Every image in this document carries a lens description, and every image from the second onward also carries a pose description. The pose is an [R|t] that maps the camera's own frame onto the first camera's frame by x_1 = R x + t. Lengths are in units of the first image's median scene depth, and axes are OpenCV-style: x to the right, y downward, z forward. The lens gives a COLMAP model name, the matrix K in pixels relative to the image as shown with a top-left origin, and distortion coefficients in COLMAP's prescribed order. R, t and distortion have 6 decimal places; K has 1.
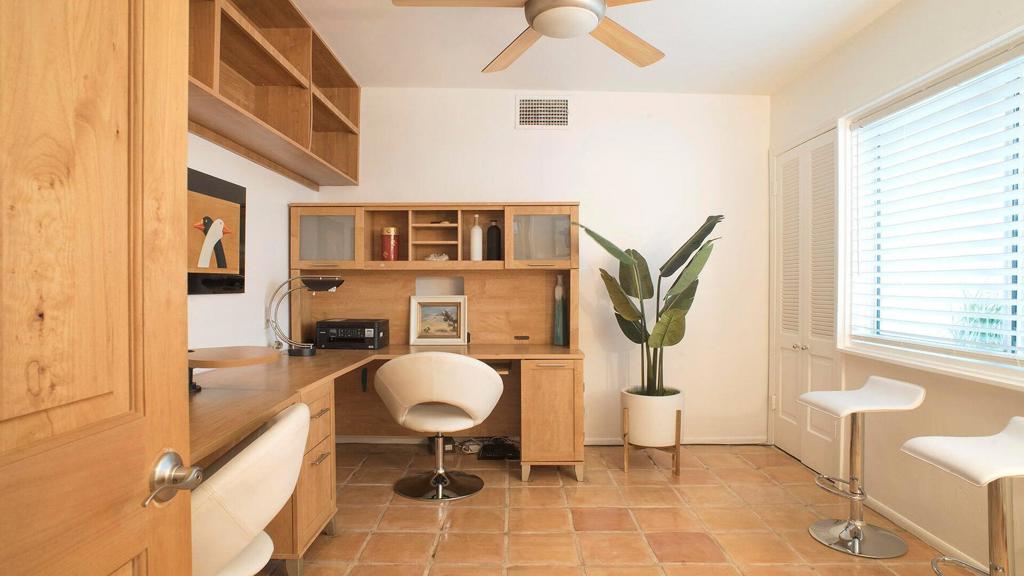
lens RADIAL K [[584.7, 0, 511.3], [0, 584.7, 286.4], [0, 0, 1]] dist [-0.045419, 0.014993]
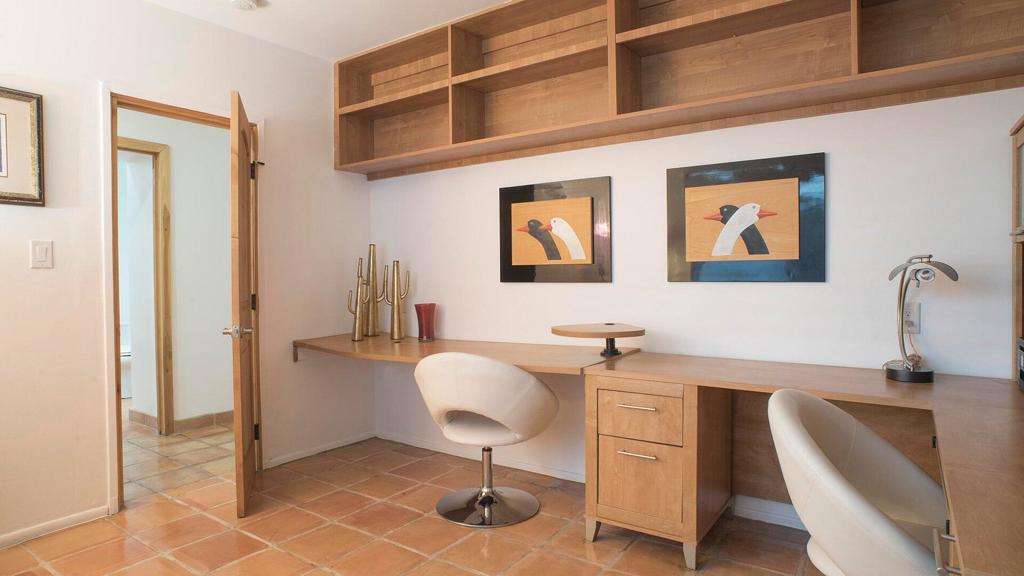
lens RADIAL K [[584.7, 0, 510.5], [0, 584.7, 288.6], [0, 0, 1]] dist [-0.045419, 0.014993]
pose [[-0.567916, 0.013774, -0.822971, 0.511216], [-0.000044, 0.999859, 0.016765, 0.008296], [0.823086, 0.009558, -0.567836, 1.225216]]
